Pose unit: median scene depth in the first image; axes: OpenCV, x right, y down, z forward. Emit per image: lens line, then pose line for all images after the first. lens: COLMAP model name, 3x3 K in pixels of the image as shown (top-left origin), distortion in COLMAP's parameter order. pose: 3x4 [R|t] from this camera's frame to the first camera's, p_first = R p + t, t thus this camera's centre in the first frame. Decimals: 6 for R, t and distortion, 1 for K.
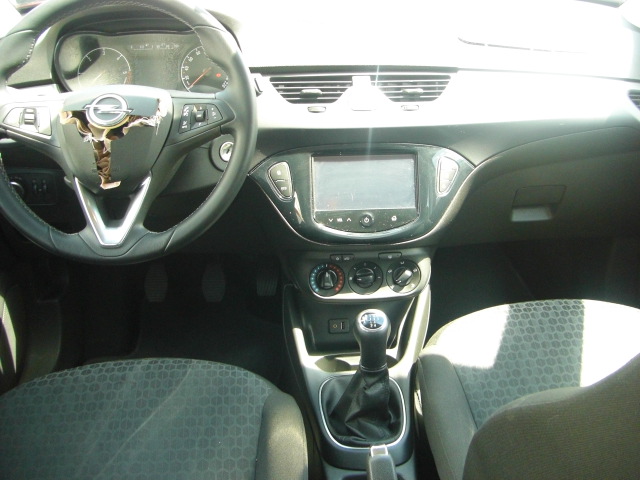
lens RADIAL K [[719.5, 0, 338.9], [0, 719.5, 204.4], [0, 0, 1]] dist [-0.179900, 0.151711]
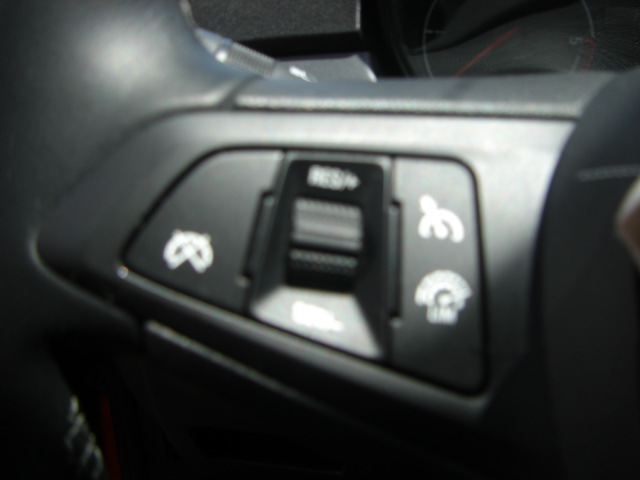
lens RADIAL K [[719.5, 0, 338.9], [0, 719.5, 204.4], [0, 0, 1]] dist [-0.179900, 0.151711]
pose [[0.960892, 0.092014, -0.261190, -0.407120], [-0.099532, 0.994911, -0.015672, -0.127674], [0.258419, 0.041055, 0.965160, 0.871441]]
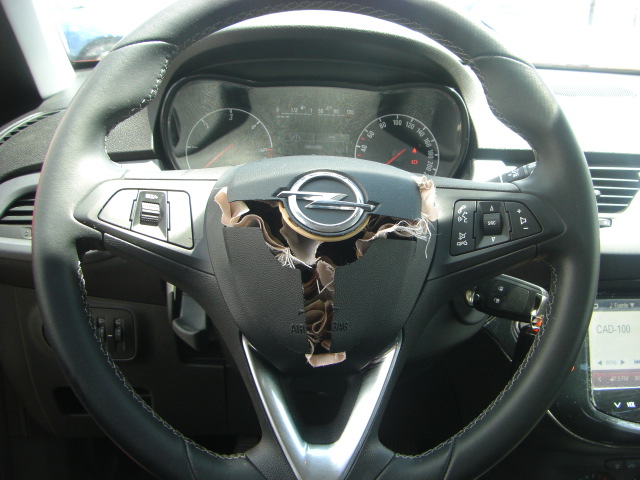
lens RADIAL K [[719.5, 0, 338.9], [0, 719.5, 204.4], [0, 0, 1]] dist [-0.179900, 0.151711]
pose [[0.999073, 0.035846, 0.023846, -0.321750], [-0.031437, 0.985822, -0.164825, -0.049375], [-0.029416, 0.163923, 0.986034, 0.495557]]
